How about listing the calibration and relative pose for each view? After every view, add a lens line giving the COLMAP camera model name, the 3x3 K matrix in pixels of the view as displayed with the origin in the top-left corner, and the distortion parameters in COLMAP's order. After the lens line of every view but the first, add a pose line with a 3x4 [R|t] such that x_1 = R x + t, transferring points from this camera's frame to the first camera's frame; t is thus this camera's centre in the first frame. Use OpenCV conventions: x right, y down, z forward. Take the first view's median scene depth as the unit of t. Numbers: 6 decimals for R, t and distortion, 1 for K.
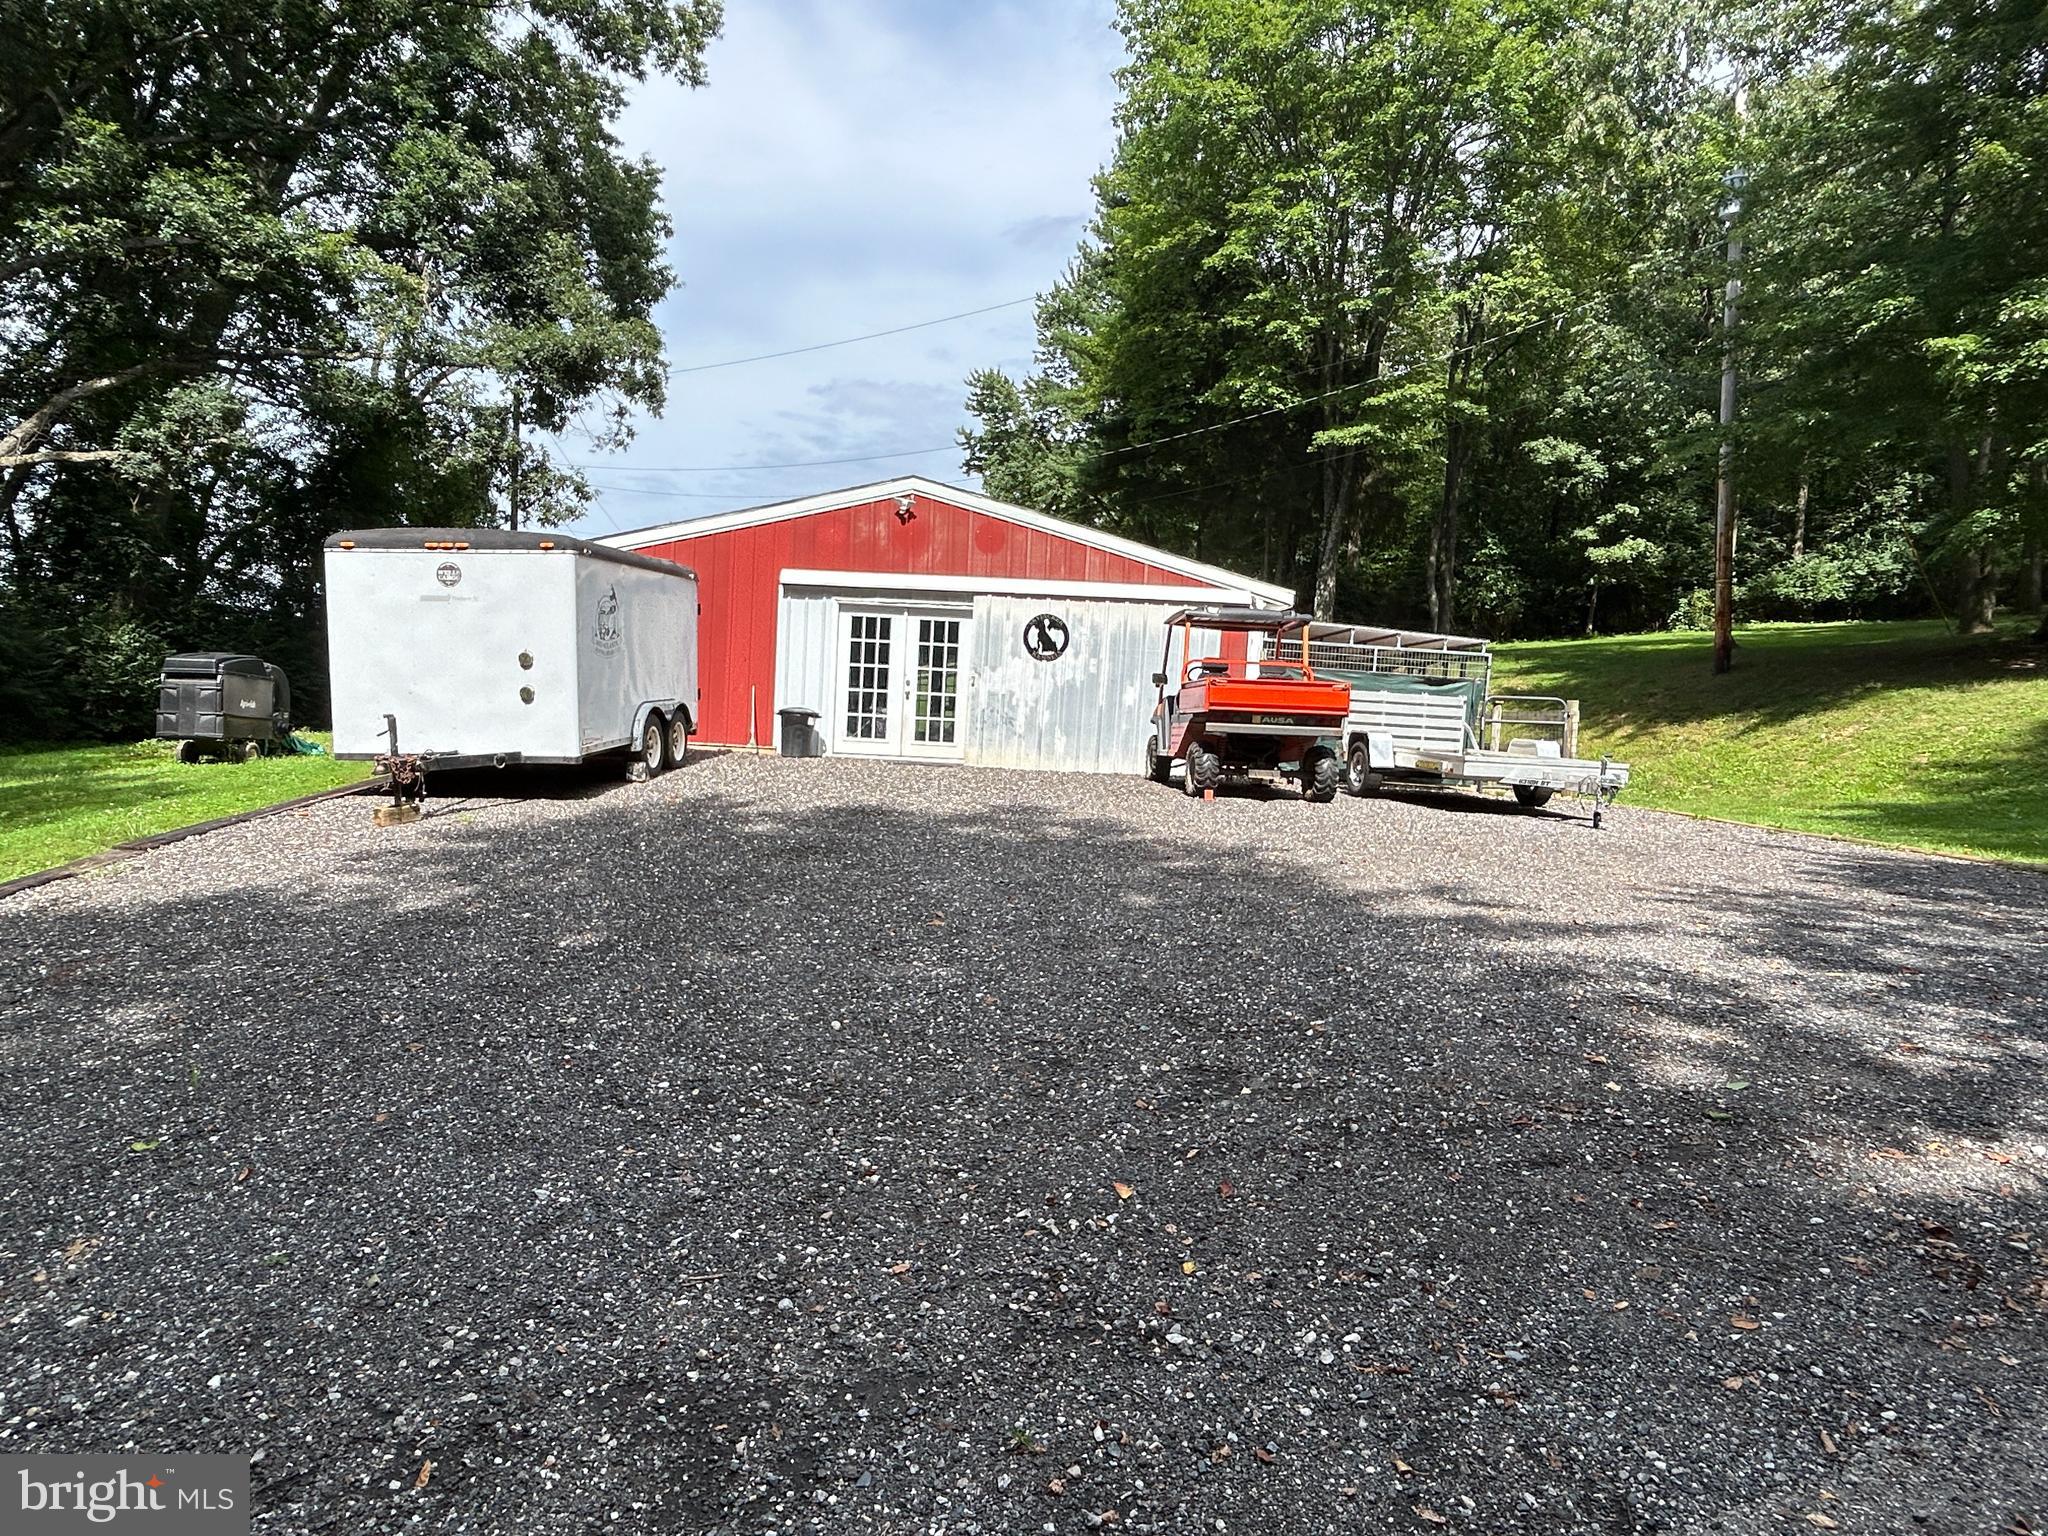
lens RADIAL K [[1119.0, 0, 1008.0], [0, 1119.0, 766.3], [0, 0, 1]] dist [-0.002973, -0.002022]
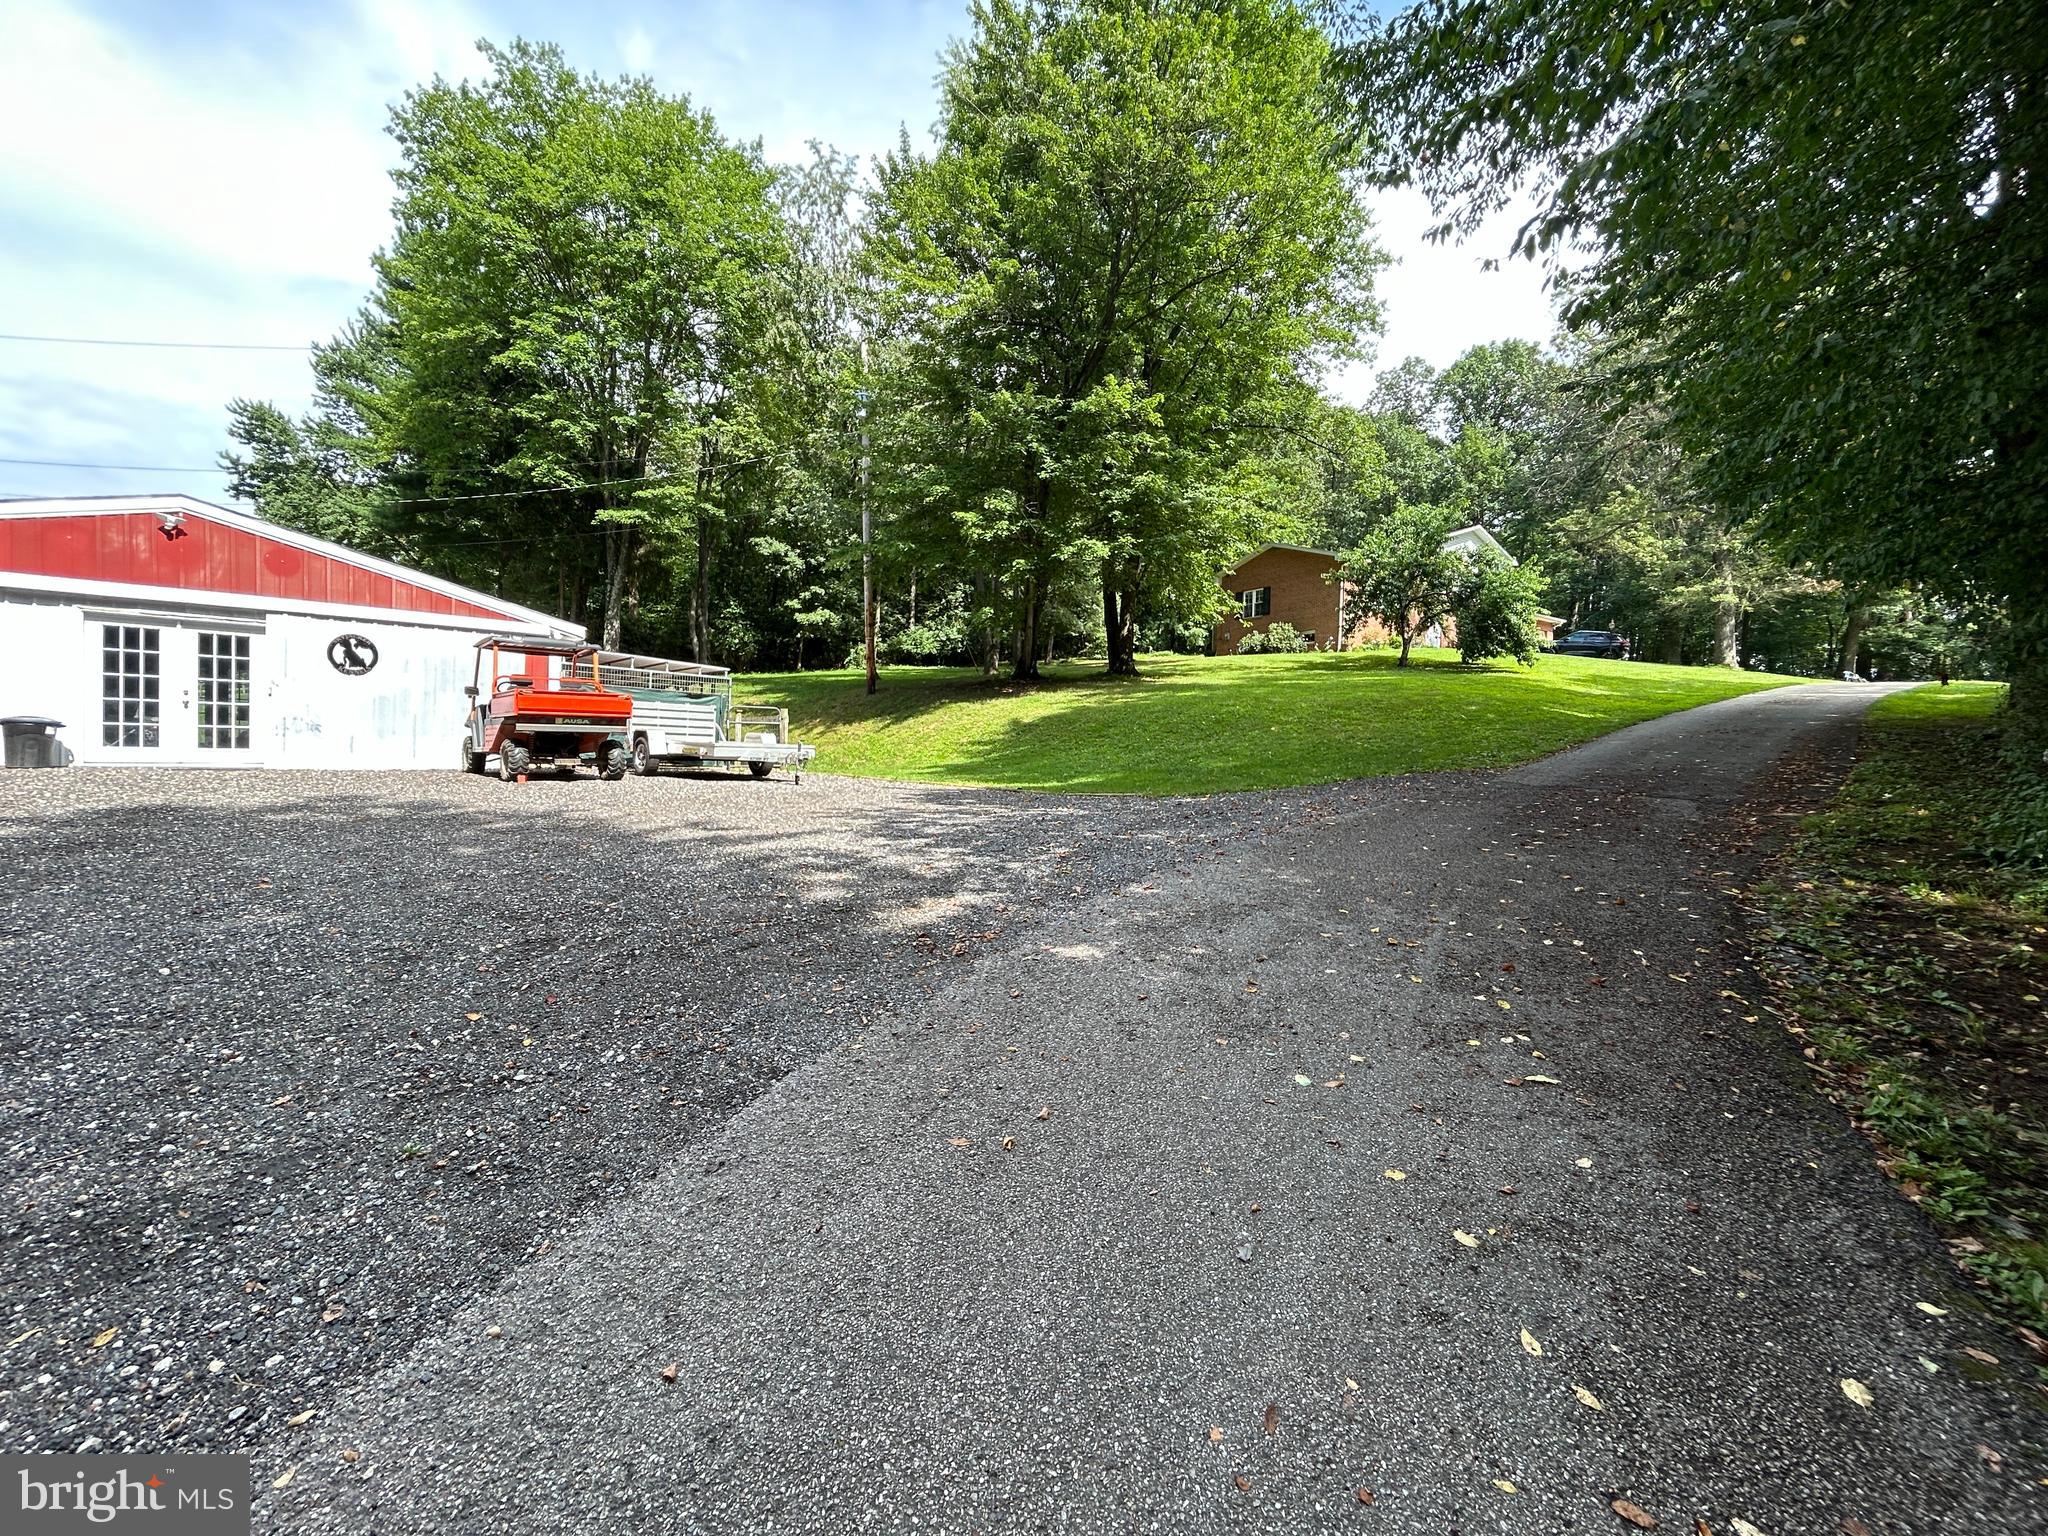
lens RADIAL K [[843.0, 0, 1024.0], [0, 843.0, 768.0], [0, 0, 1]] dist [-0.011866, 0.007114]
pose [[0.751214, -0.047539, 0.658345, -0.020019], [0.050551, 0.998617, 0.014428, 0.022676], [-0.658121, 0.022442, 0.752578, -0.098681]]
